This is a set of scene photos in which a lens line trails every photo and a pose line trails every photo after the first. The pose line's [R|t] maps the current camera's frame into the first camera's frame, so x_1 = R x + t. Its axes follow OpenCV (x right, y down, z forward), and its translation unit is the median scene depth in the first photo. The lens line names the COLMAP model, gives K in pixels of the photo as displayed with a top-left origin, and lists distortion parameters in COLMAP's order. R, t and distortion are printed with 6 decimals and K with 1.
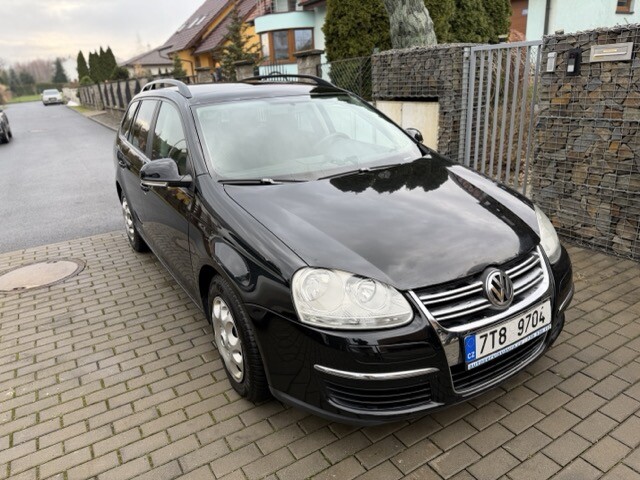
lens RADIAL K [[458.5, 0, 319.3], [0, 458.5, 239.8], [0, 0, 1]] dist [-0.008840, -0.005725]
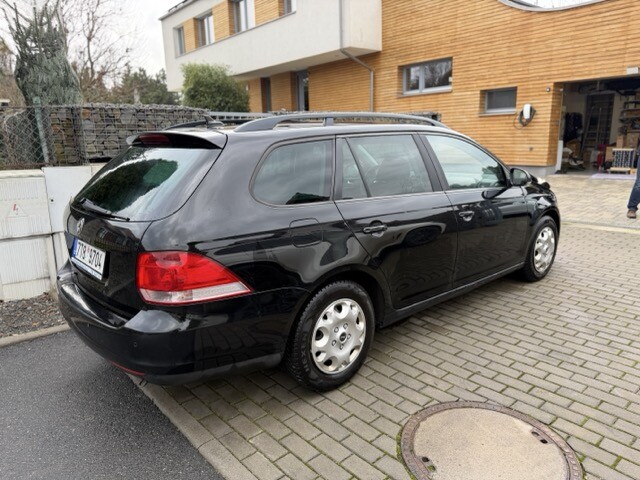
lens RADIAL K [[458.5, 0, 319.1], [0, 458.5, 238.5], [0, 0, 1]] dist [-0.008840, -0.005725]
pose [[-0.177209, -0.166760, 0.969942, -1.277037], [0.354133, 0.908723, 0.220935, -0.397331], [-0.918252, 0.382640, -0.101979, 1.379056]]
